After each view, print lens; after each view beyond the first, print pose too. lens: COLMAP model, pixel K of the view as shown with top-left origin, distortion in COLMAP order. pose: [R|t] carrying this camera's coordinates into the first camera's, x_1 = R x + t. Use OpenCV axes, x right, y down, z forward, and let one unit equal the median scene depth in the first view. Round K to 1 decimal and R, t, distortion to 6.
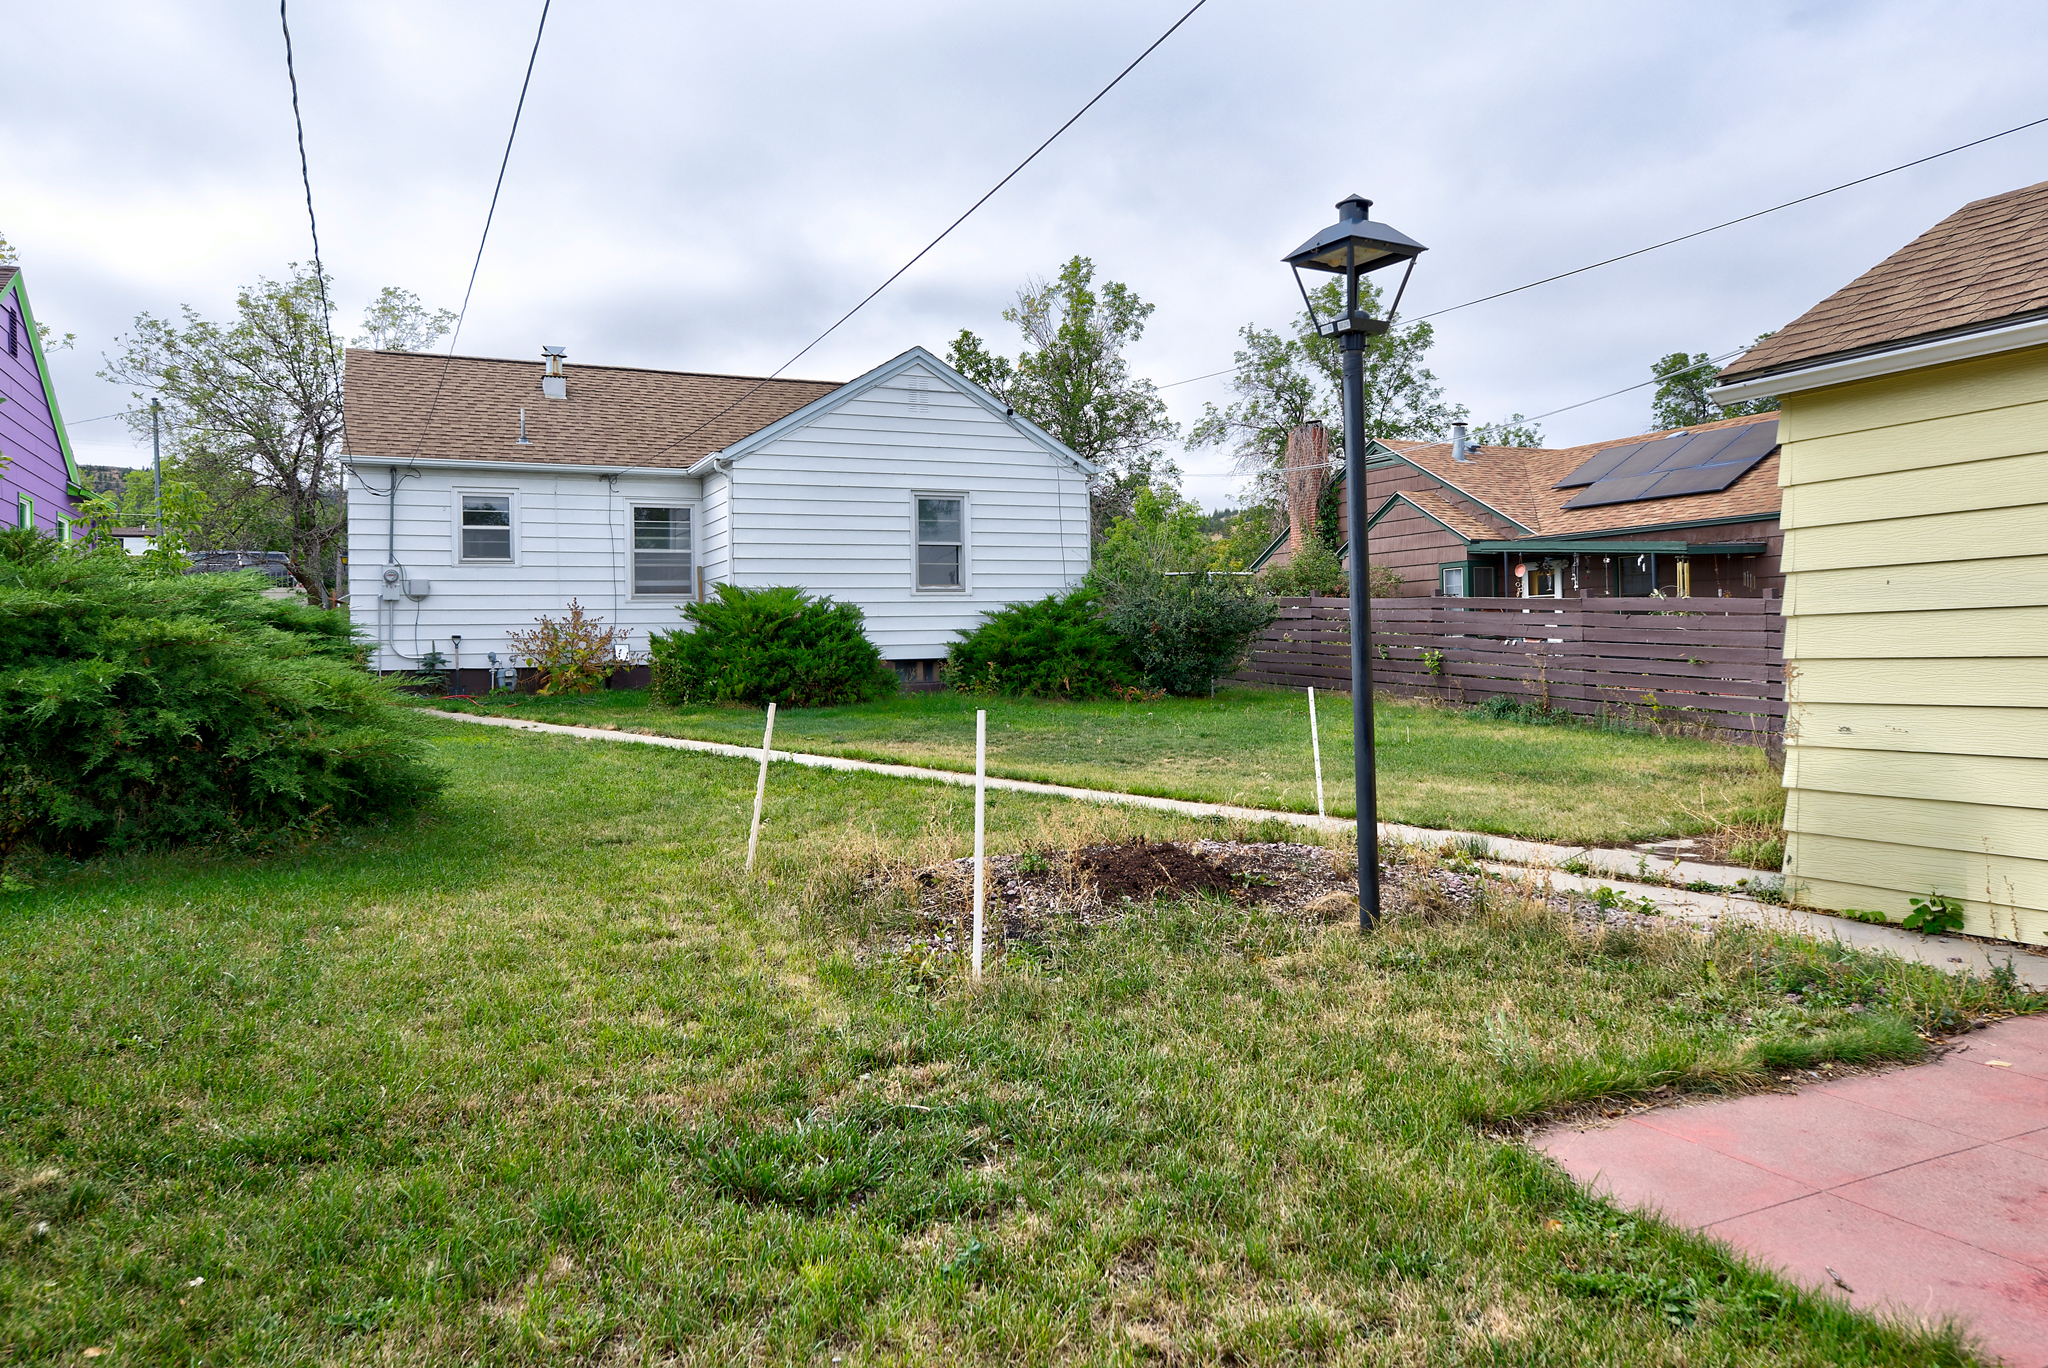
lens RADIAL K [[1343.4, 0, 1024.0], [0, 1343.4, 684.0], [0, 0, 1]] dist [0.005039, 0.002244]
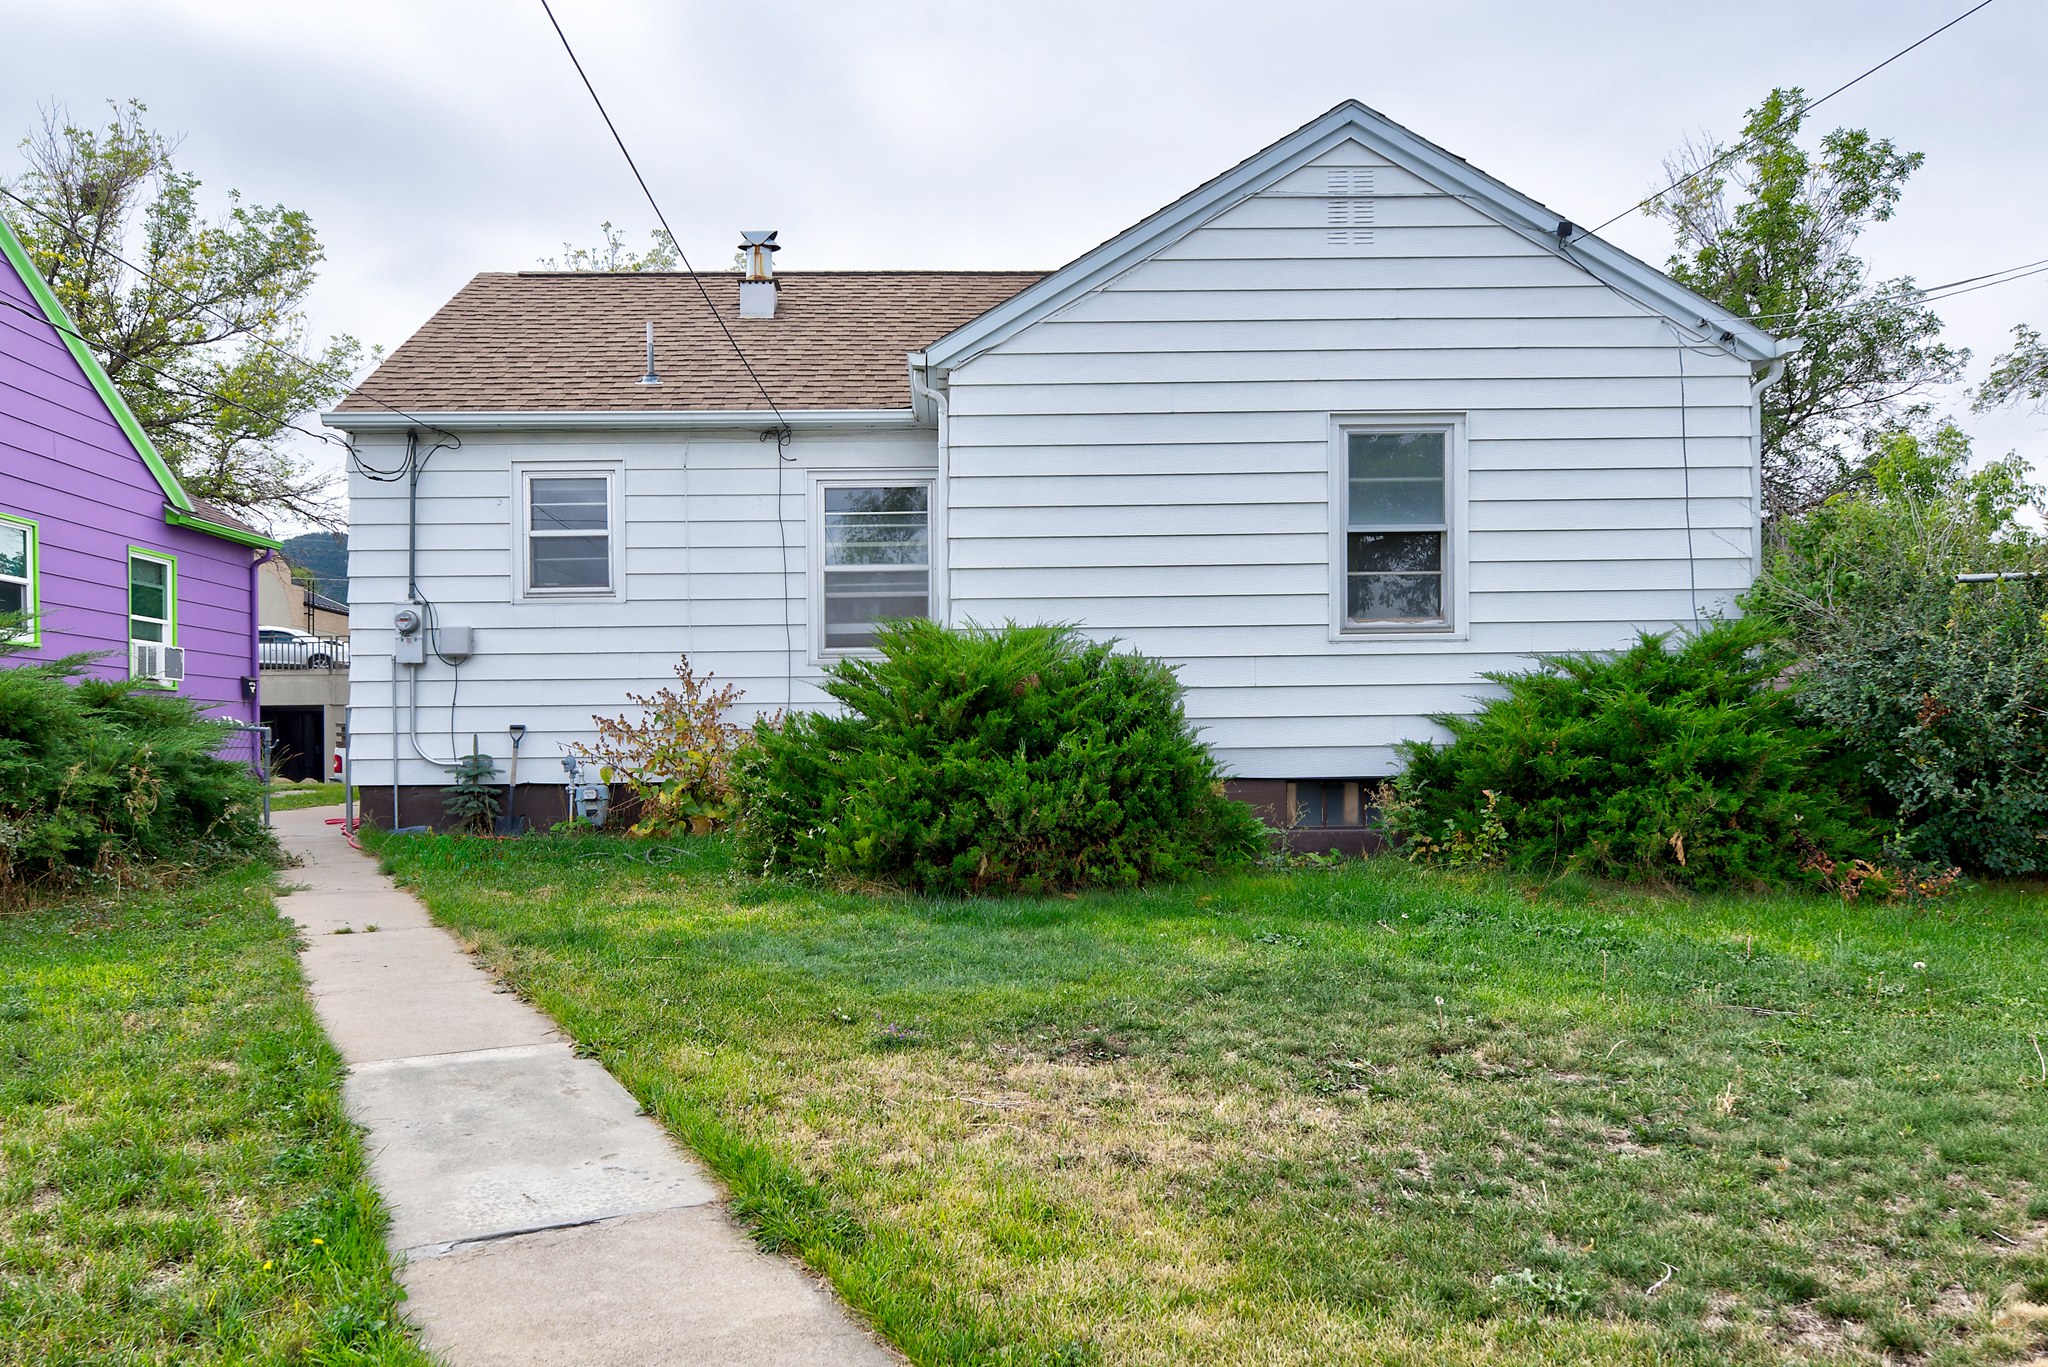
lens RADIAL K [[1576.3, 0, 1024.1], [0, 1576.3, 785.3], [0, 0, 1]] dist [-0.010223, 0.048269]
pose [[0.917700, 0.018131, -0.396860, 0.037135], [-0.015743, 0.999833, 0.009274, -0.019576], [0.396962, -0.002263, 0.917832, 0.461195]]
